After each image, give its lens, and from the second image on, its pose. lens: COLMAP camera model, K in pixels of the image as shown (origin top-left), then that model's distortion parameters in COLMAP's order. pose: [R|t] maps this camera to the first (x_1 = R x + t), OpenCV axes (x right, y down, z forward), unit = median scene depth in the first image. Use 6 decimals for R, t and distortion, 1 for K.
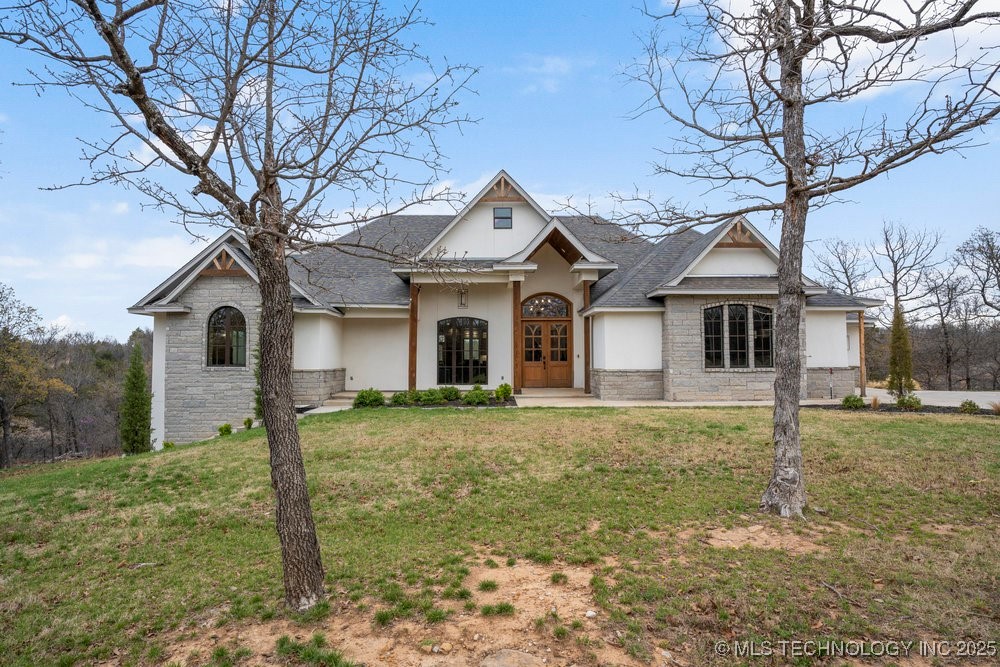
lens RADIAL K [[611.9, 0, 500.0], [0, 611.9, 333.5], [0, 0, 1]] dist [0.073176, 0.000090]
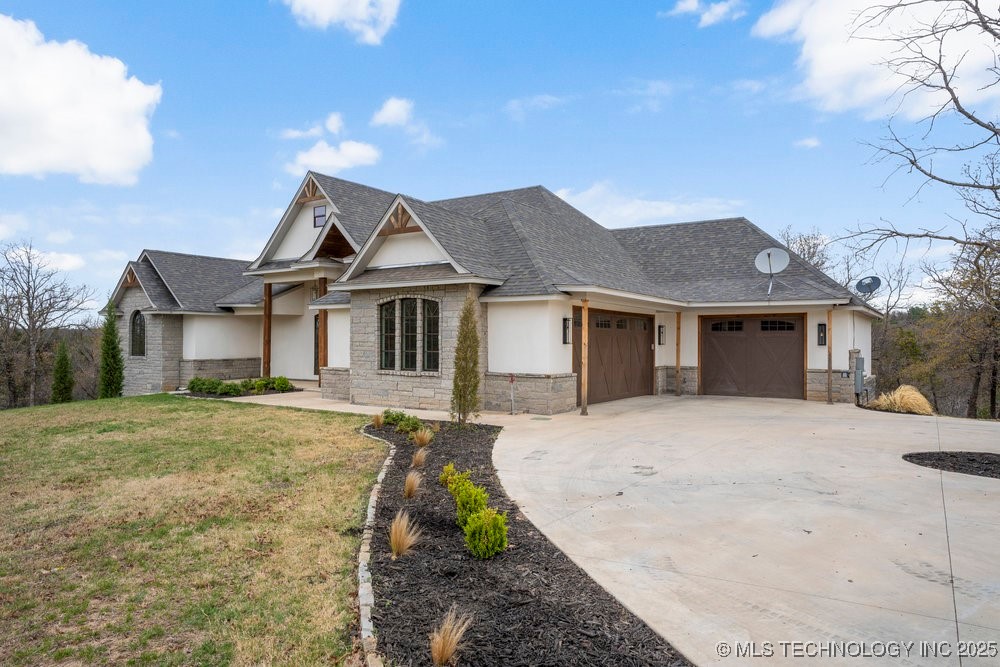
lens RADIAL K [[653.7, 0, 500.0], [0, 653.7, 333.5], [0, 0, 1]] dist [0.000305, -0.000611]
pose [[0.818129, 0.005205, -0.575012, 0.972688], [0.008697, 0.999733, 0.021423, -0.015136], [0.574969, -0.022527, 0.817865, 0.303576]]
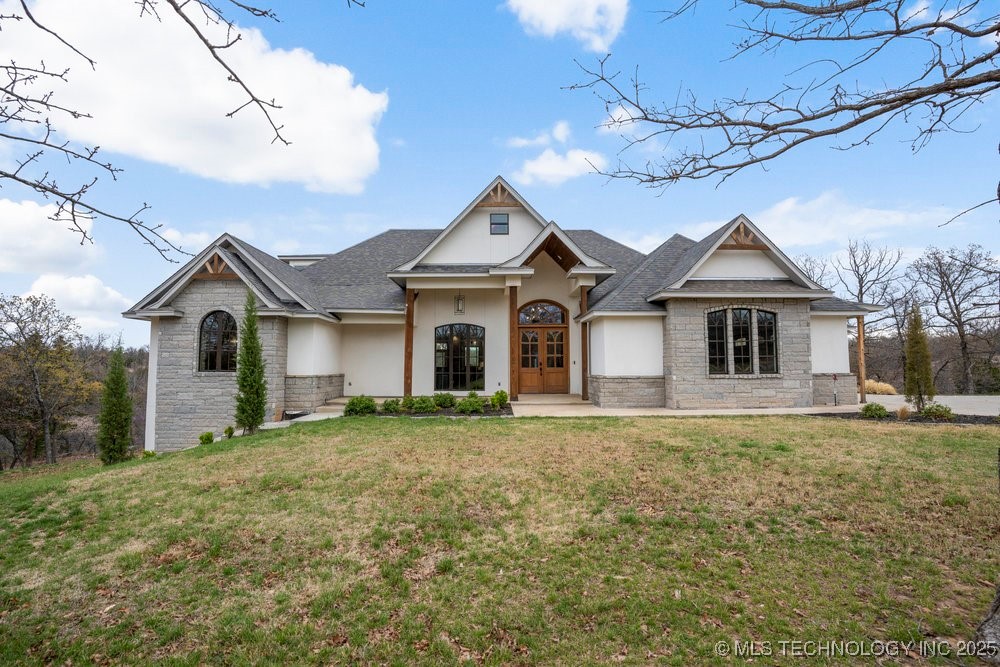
lens RADIAL K [[495.8, 0, 500.0], [0, 495.8, 333.5], [0, 0, 1]] dist [-0.002403, -0.000107]
pose [[0.999995, 0.001235, -0.002839, 0.008786], [-0.001303, 0.999713, -0.023901, 0.010642], [0.002809, 0.023904, 0.999710, 0.215535]]
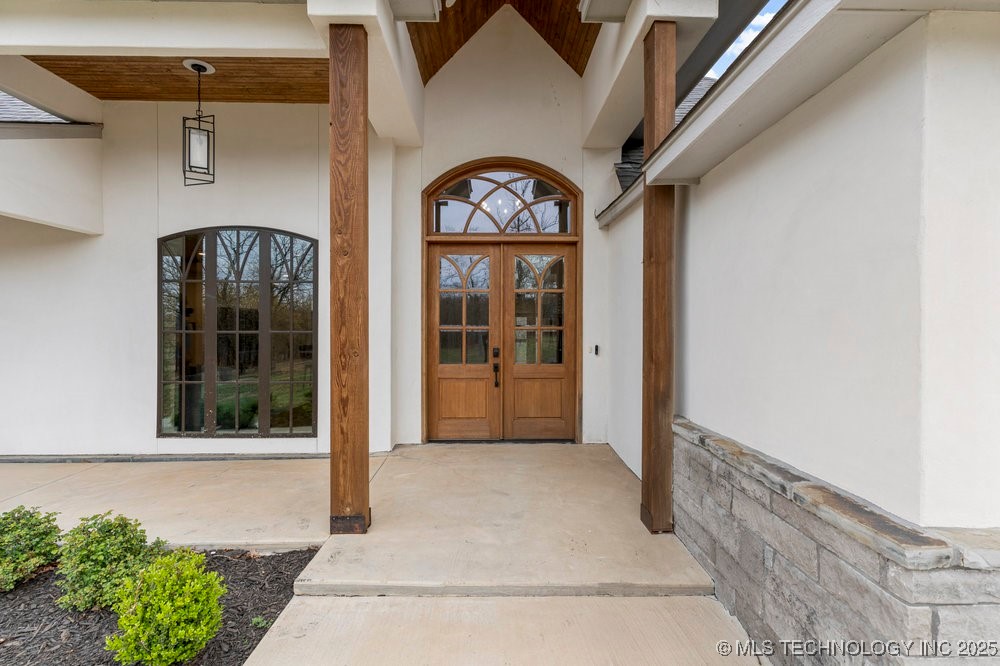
lens RADIAL K [[488.3, 0, 500.0], [0, 488.3, 333.0], [0, 0, 1]] dist [-0.035558, 0.000134]
pose [[0.999781, 0.007863, -0.019412, 0.095127], [-0.007279, 0.999525, 0.029962, 0.024501], [0.019638, -0.029814, 0.999363, 0.870868]]
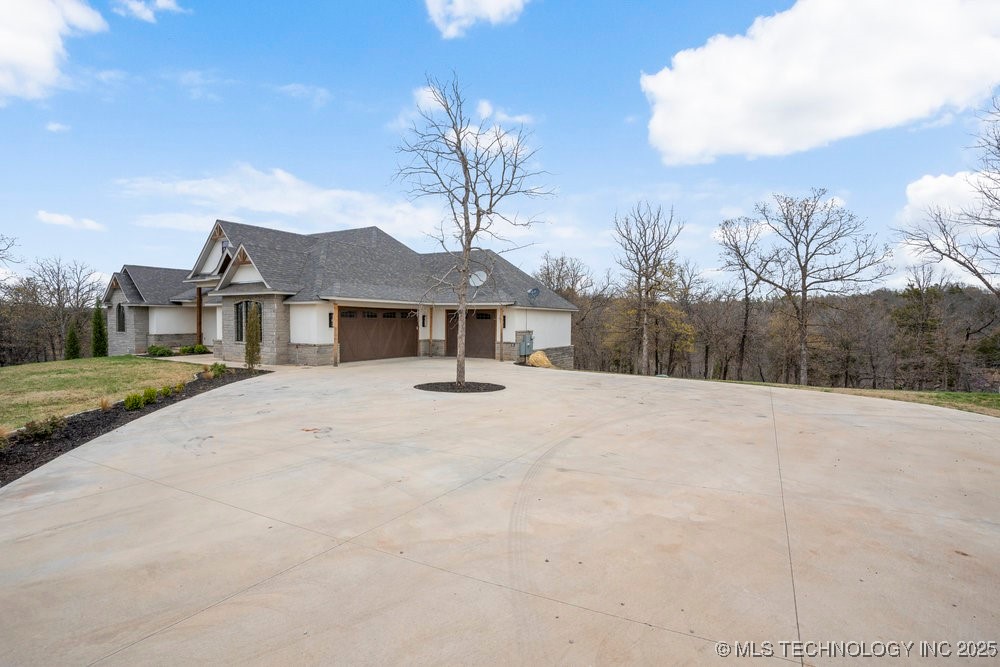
lens RADIAL K [[488.3, 0, 500.0], [0, 488.3, 333.5], [0, 0, 1]] dist [-0.035558, 0.000134]
pose [[0.857316, 0.032072, -0.513790, 1.478551], [0.000292, 0.998027, 0.062786, -0.039881], [0.514790, -0.053977, 0.855615, 0.268834]]
